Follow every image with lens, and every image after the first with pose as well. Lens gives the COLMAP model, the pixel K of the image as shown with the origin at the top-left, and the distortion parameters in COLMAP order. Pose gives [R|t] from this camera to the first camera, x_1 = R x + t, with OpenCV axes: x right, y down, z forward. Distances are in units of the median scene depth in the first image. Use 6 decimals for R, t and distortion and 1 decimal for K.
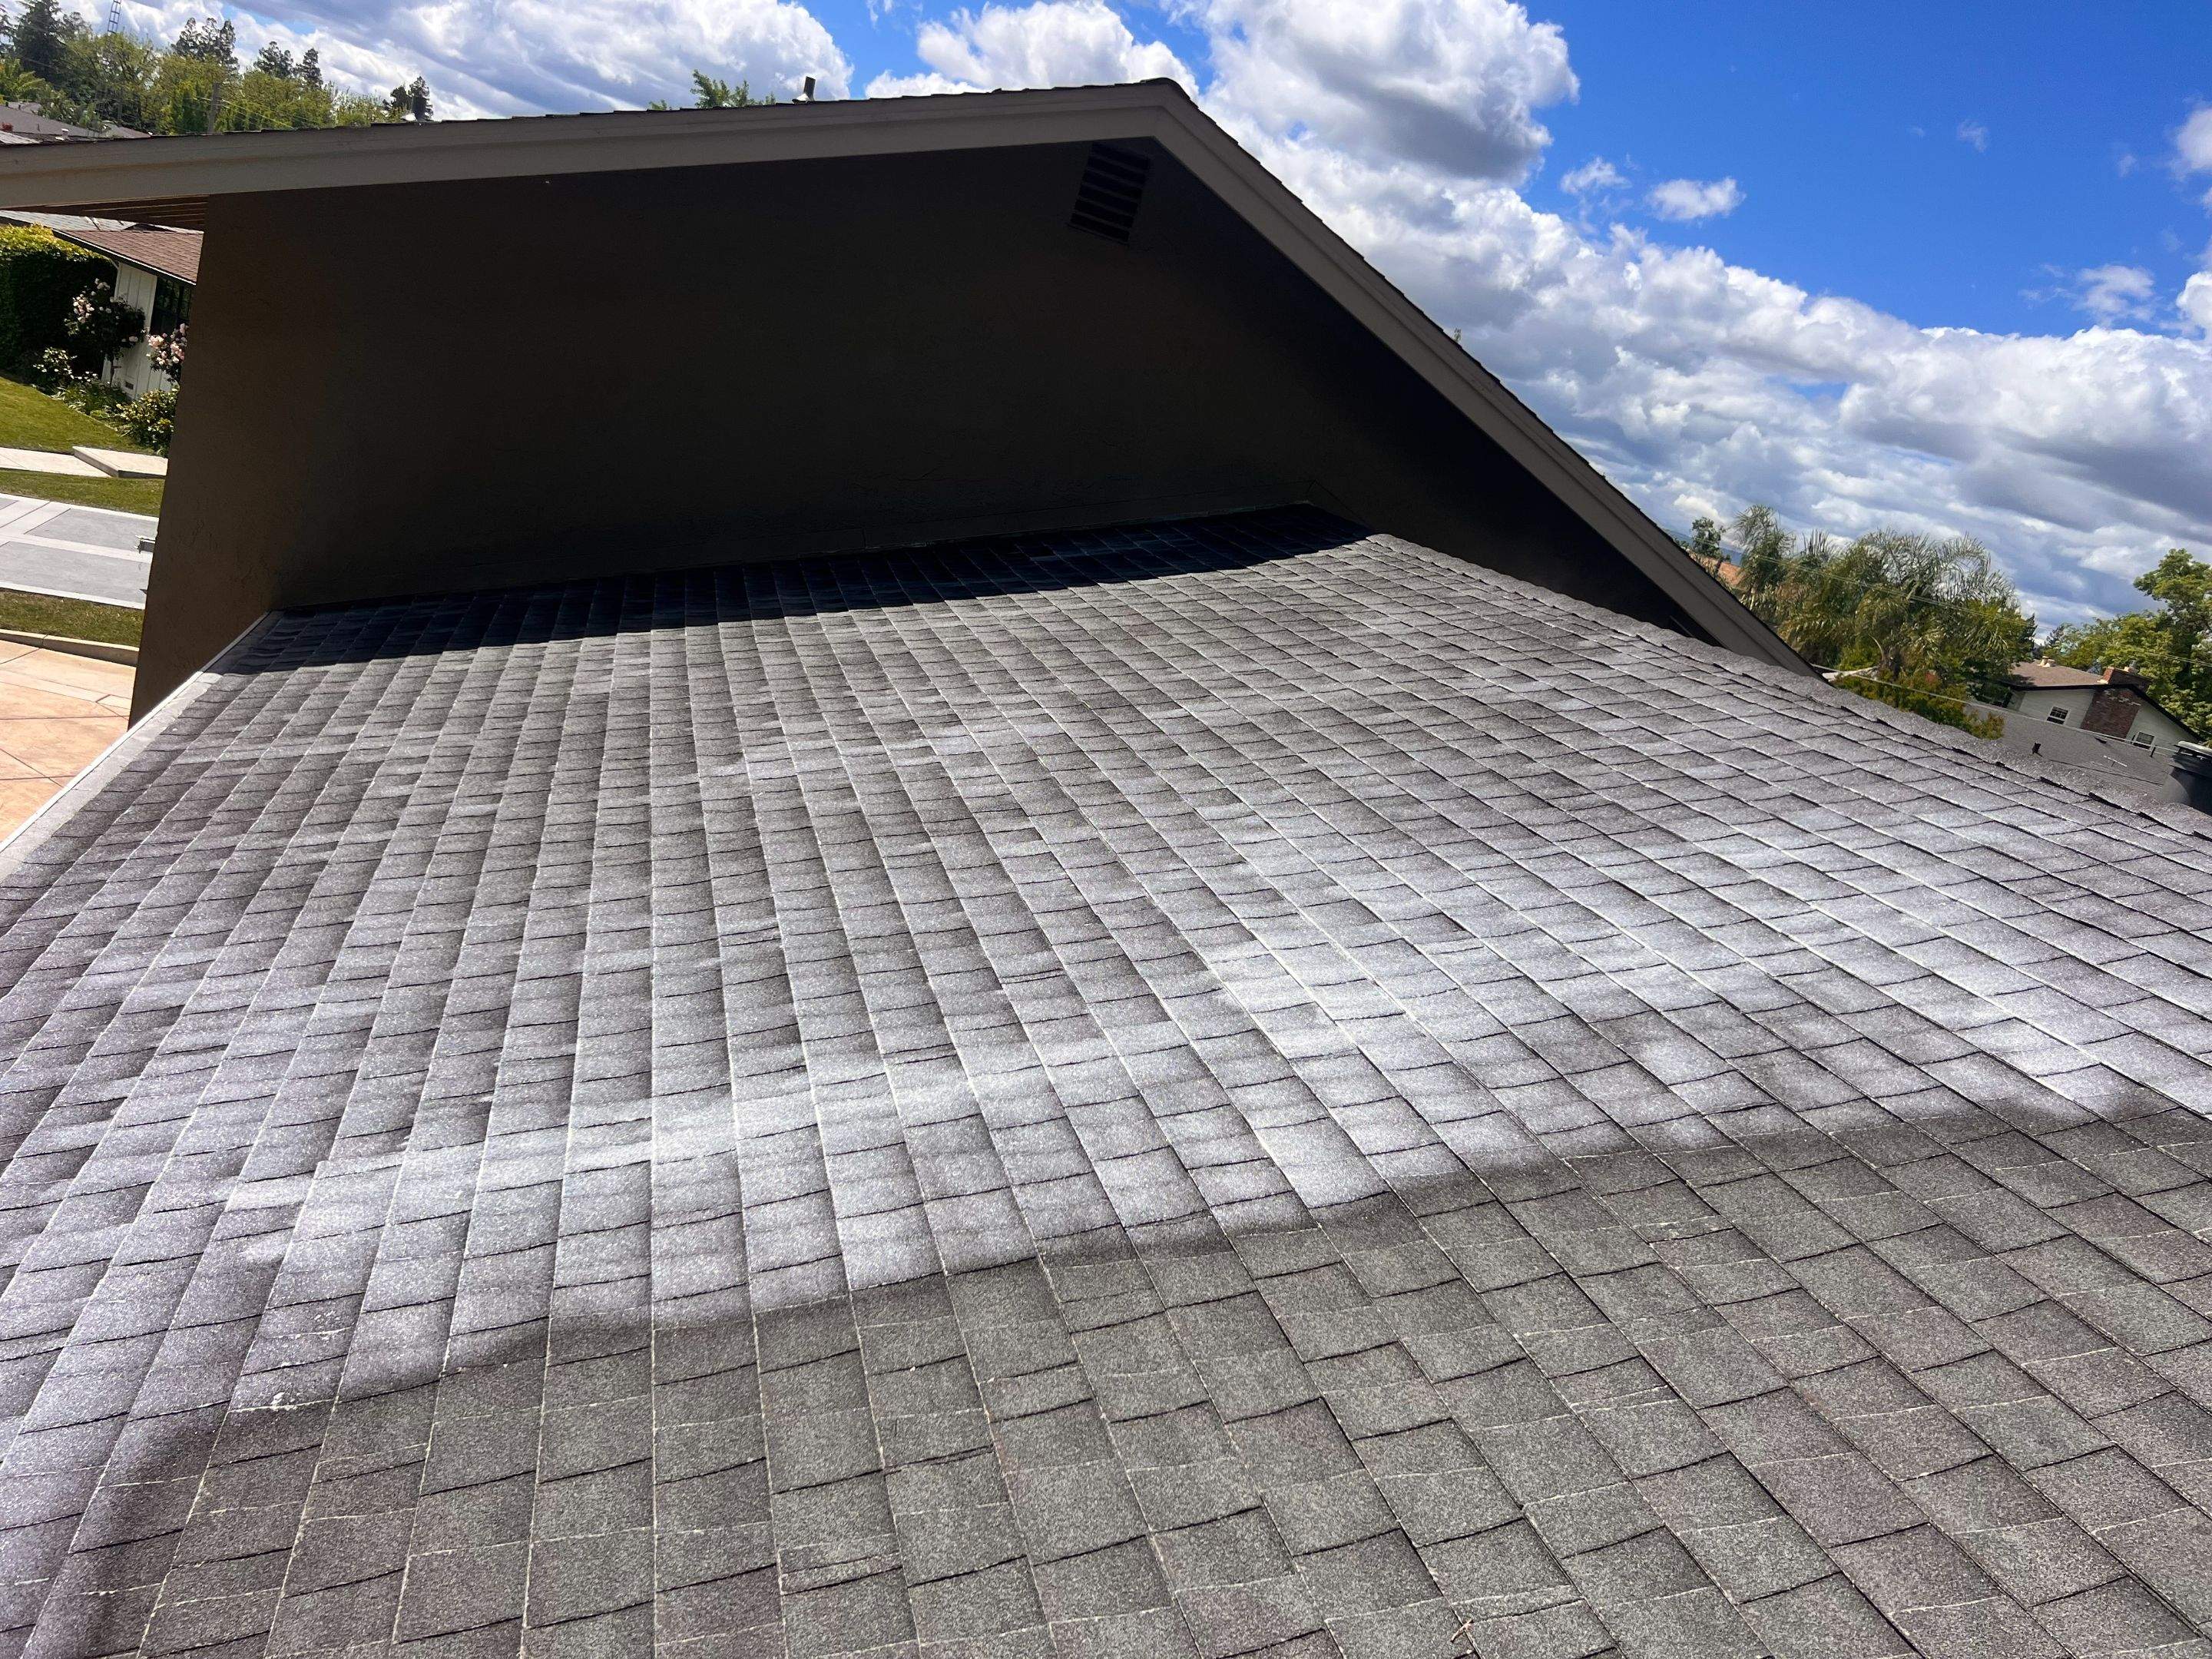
lens RADIAL K [[1672.1, 0, 1099.9], [0, 1672.1, 828.5], [0, 0, 1]] dist [0.025893, -0.058301]
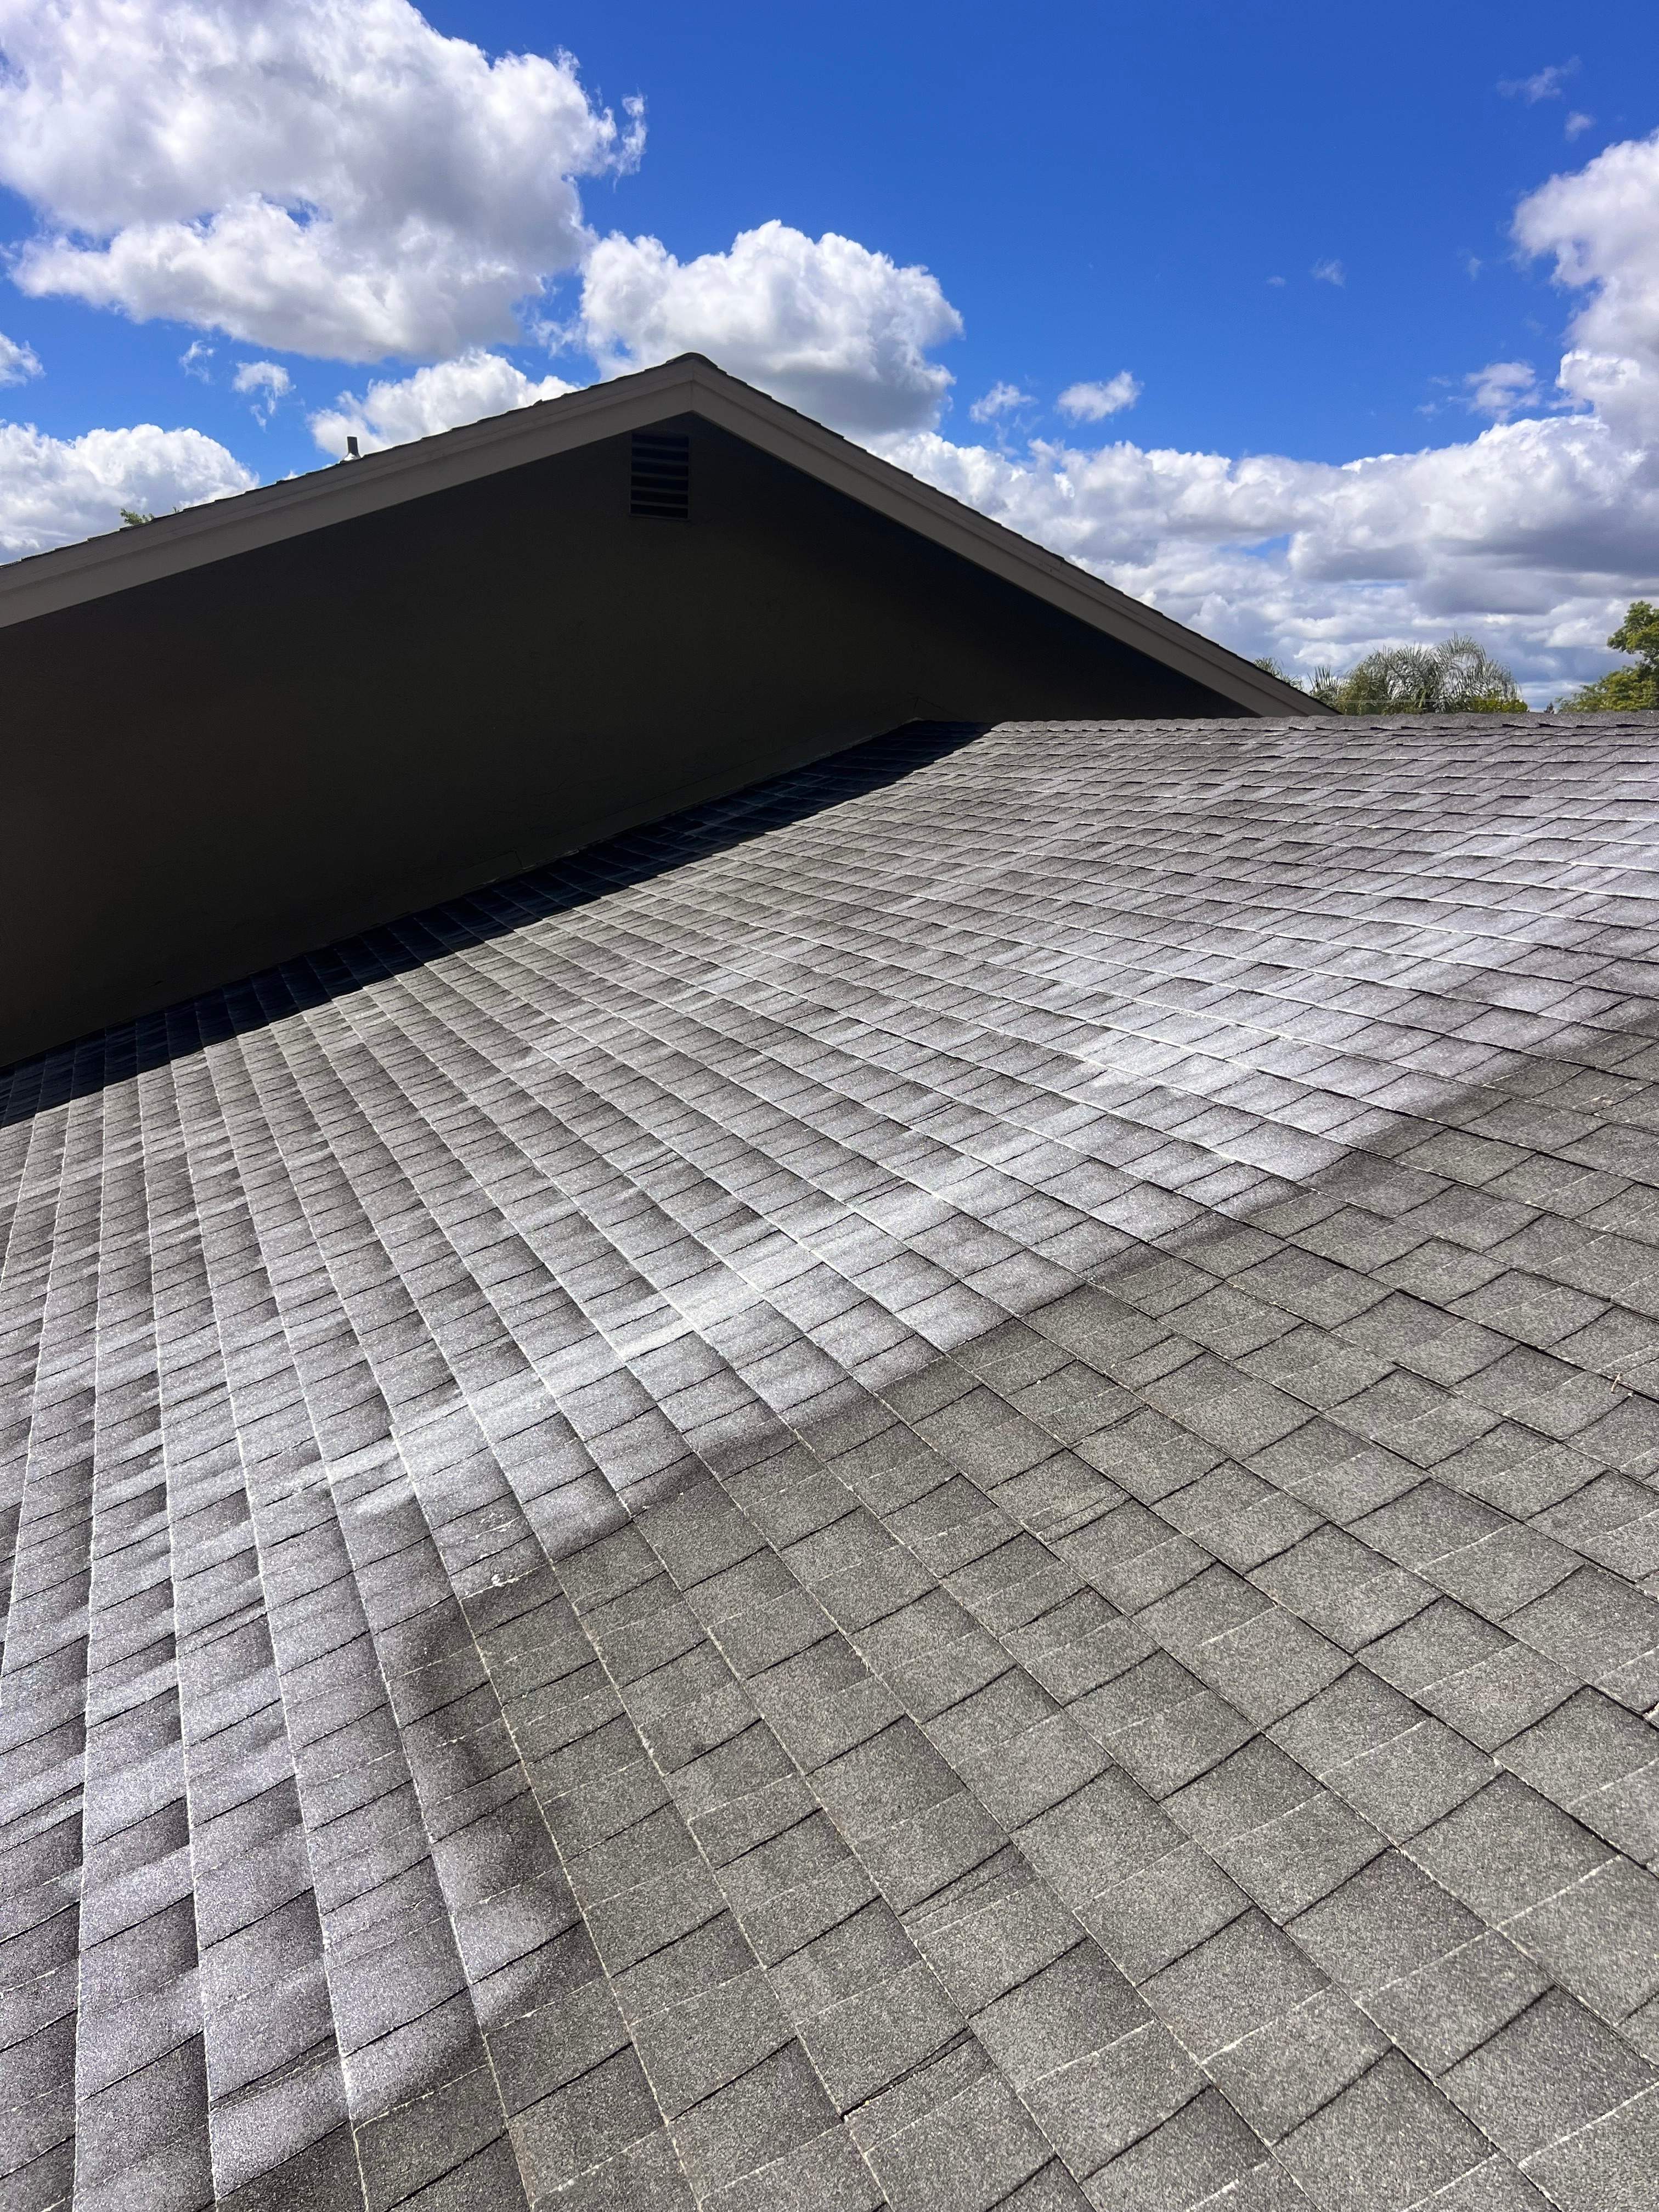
lens RADIAL K [[1673.5, 0, 831.9], [0, 1673.5, 1112.4], [0, 0, 1]] dist [0.043199, -0.079142]
pose [[0.958113, -0.275110, 0.079582, -0.128809], [0.276200, 0.961096, -0.002807, 0.049719], [-0.075714, 0.024670, 0.996824, -0.057406]]
